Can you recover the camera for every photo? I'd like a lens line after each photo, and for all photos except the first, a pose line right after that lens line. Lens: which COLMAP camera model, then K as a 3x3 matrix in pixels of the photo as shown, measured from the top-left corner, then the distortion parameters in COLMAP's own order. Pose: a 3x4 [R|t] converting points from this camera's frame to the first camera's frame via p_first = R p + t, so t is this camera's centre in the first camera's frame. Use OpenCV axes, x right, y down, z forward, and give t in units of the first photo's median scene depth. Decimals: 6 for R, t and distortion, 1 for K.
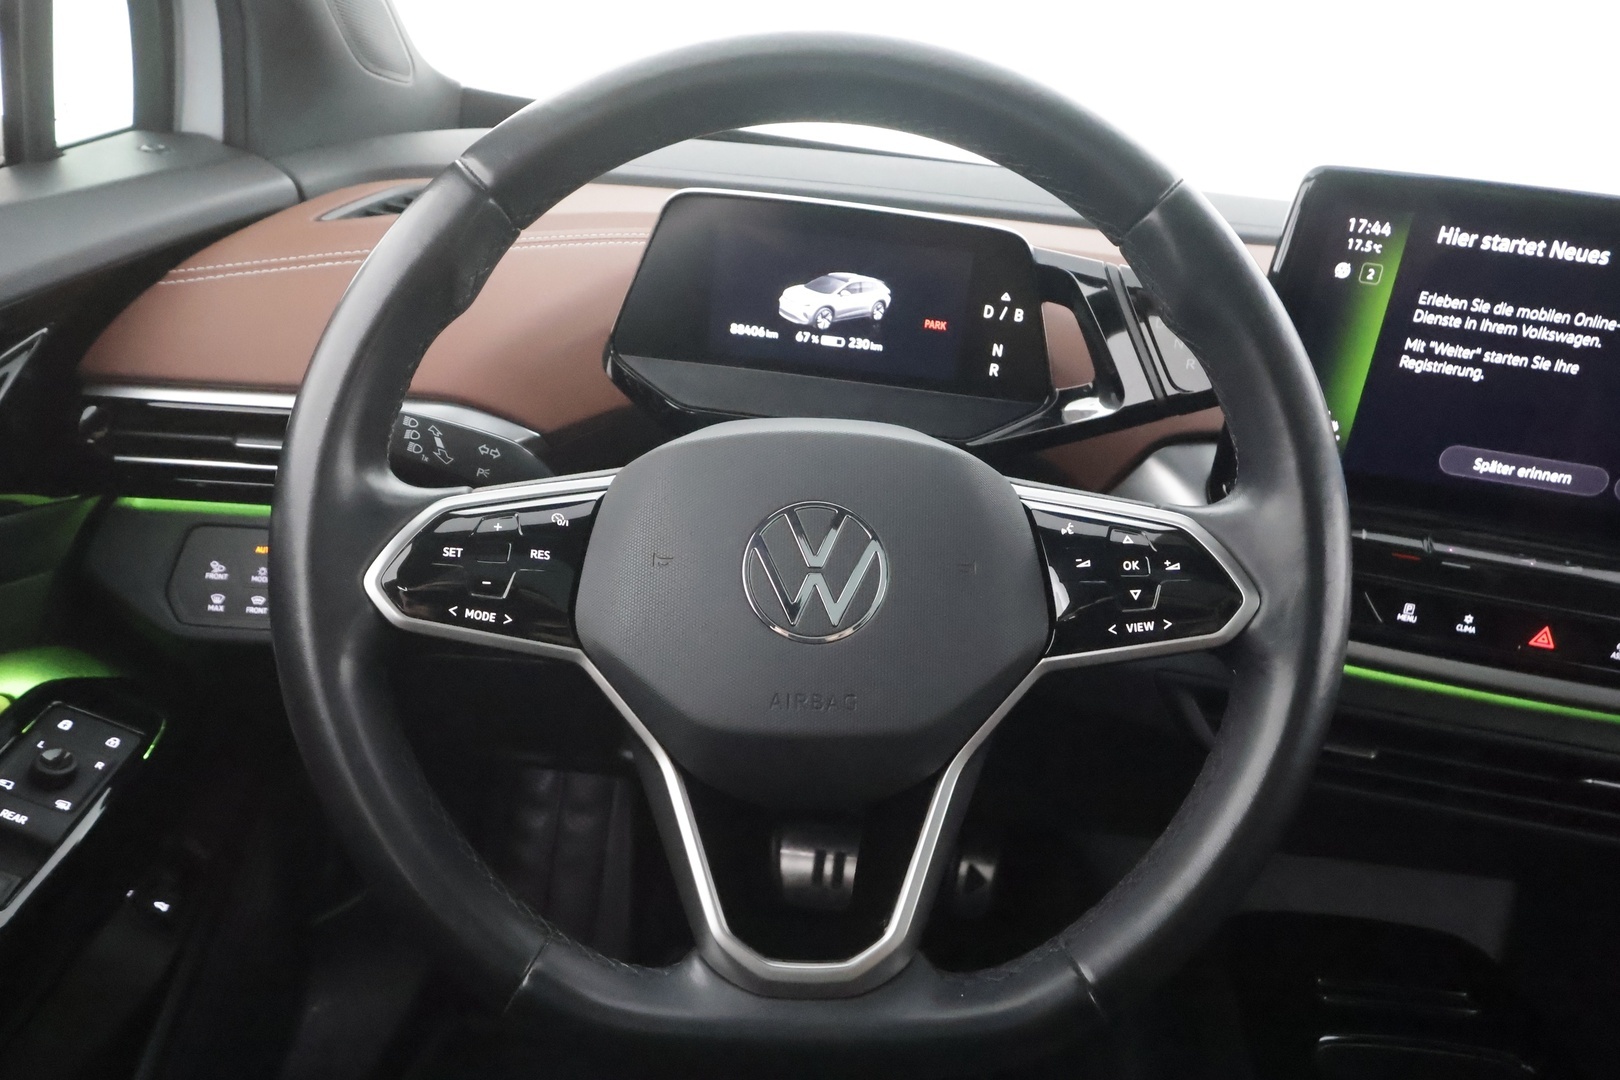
lens RADIAL K [[1158.5, 0, 809.1], [0, 1158.5, 543.7], [0, 0, 1]] dist [-0.005201, 0.002469]
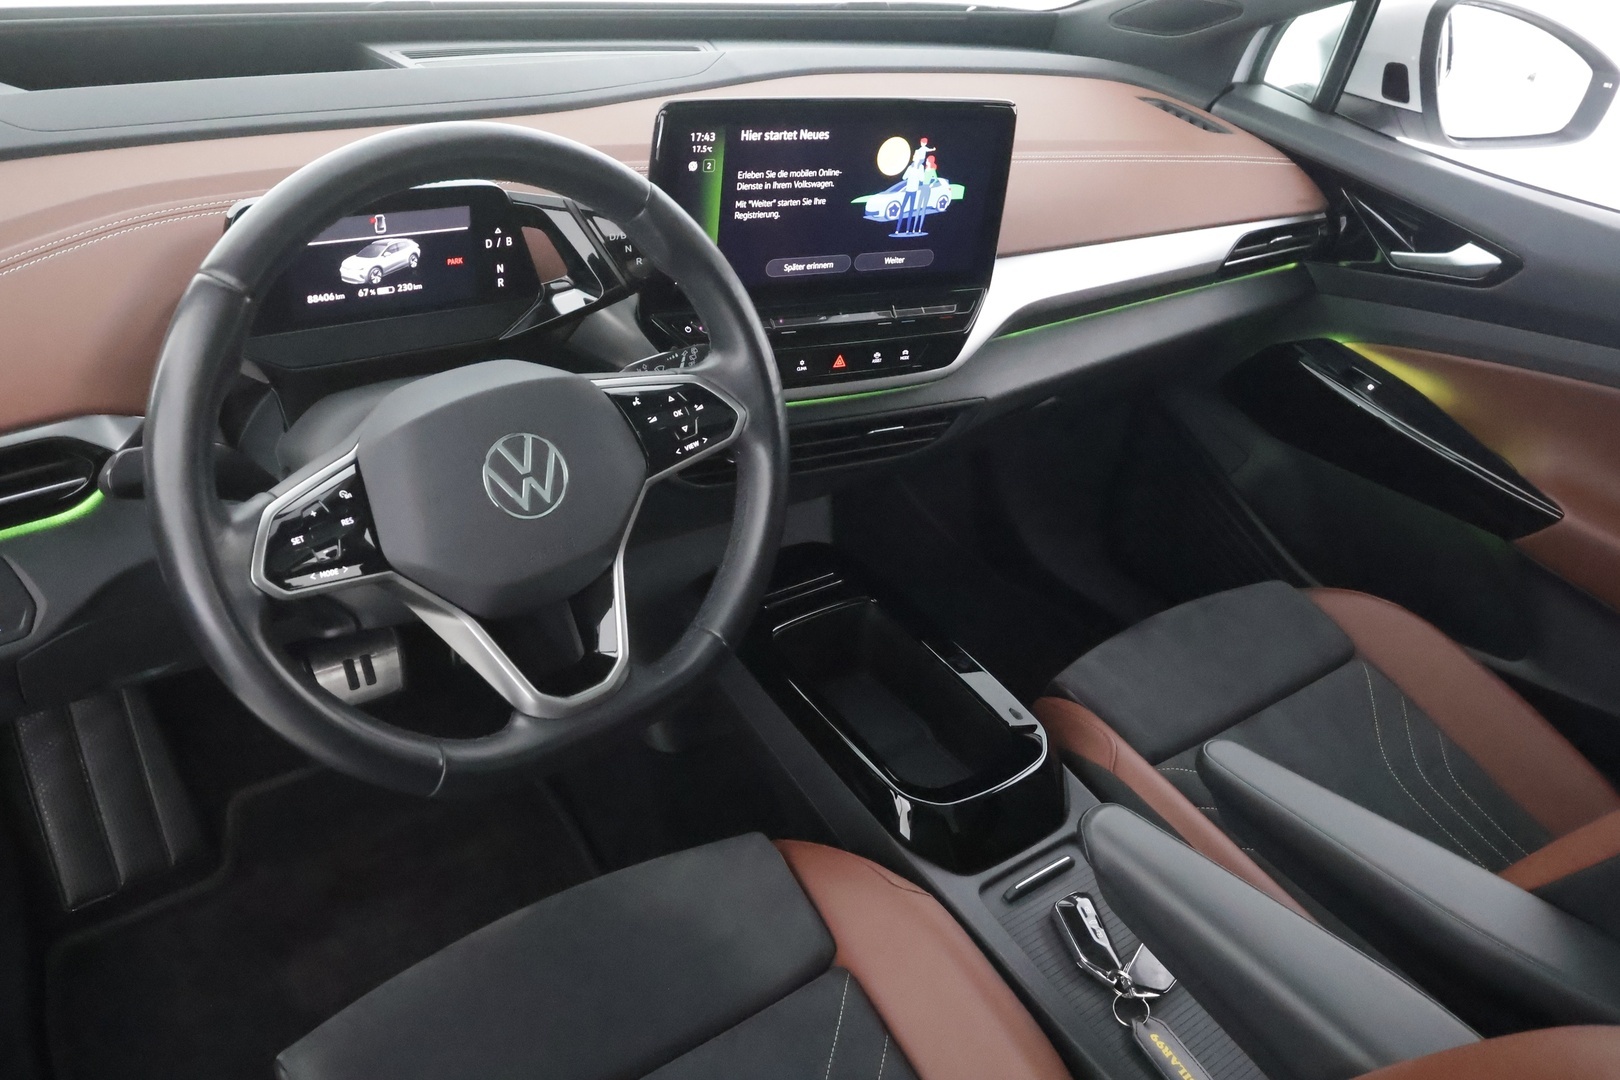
lens RADIAL K [[1318.8, 0, 812.9], [0, 1318.8, 538.3], [0, 0, 1]] dist [-0.015671, -0.003628]
pose [[0.772998, -0.345174, 0.532287, -0.517060], [0.203897, 0.929686, 0.306774, -0.281299], [-0.600750, -0.128604, 0.789025, -0.538532]]
